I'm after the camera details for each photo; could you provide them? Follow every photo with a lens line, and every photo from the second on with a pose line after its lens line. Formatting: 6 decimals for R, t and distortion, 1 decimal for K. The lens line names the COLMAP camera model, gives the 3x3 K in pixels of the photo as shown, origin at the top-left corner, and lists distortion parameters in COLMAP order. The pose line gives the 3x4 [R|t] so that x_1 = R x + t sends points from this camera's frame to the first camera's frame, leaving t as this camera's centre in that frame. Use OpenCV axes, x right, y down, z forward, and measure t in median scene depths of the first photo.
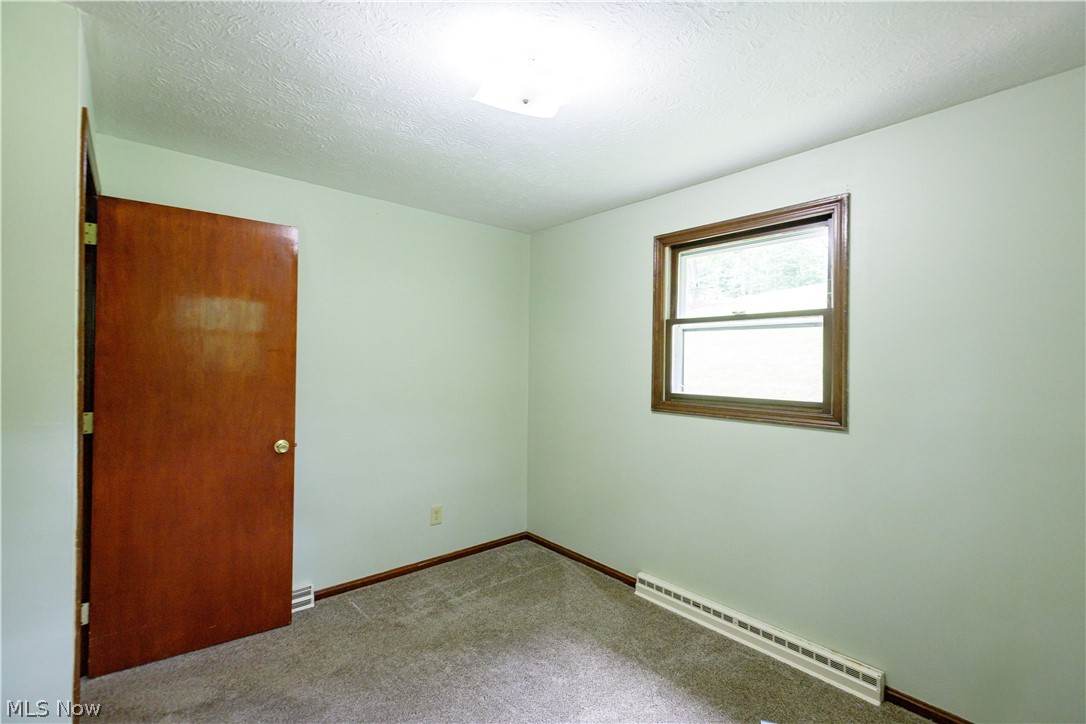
lens RADIAL K [[483.1, 0, 543.3], [0, 483.1, 367.2], [0, 0, 1]] dist [-0.000284, -0.000007]
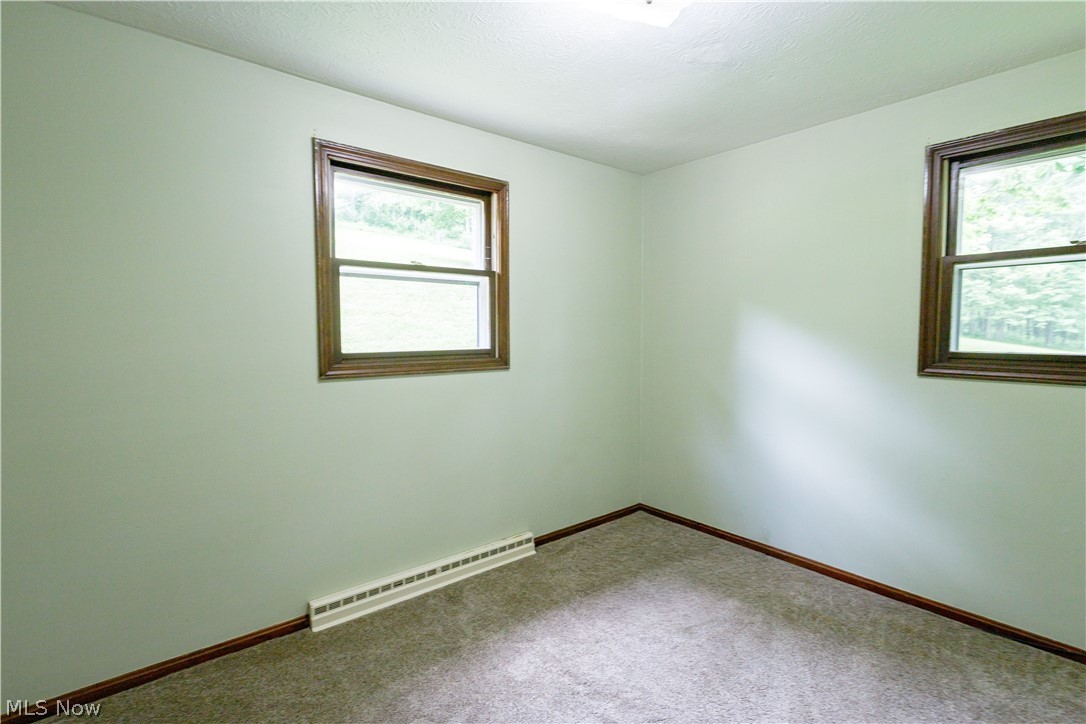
lens RADIAL K [[506.2, 0, 540.5], [0, 506.2, 357.8], [0, 0, 1]] dist [0.000314, -0.000418]
pose [[0.032650, -0.076706, 0.996519, -0.613426], [0.003713, 0.997053, 0.076625, -0.001348], [-0.999460, 0.001198, 0.032838, 0.735939]]
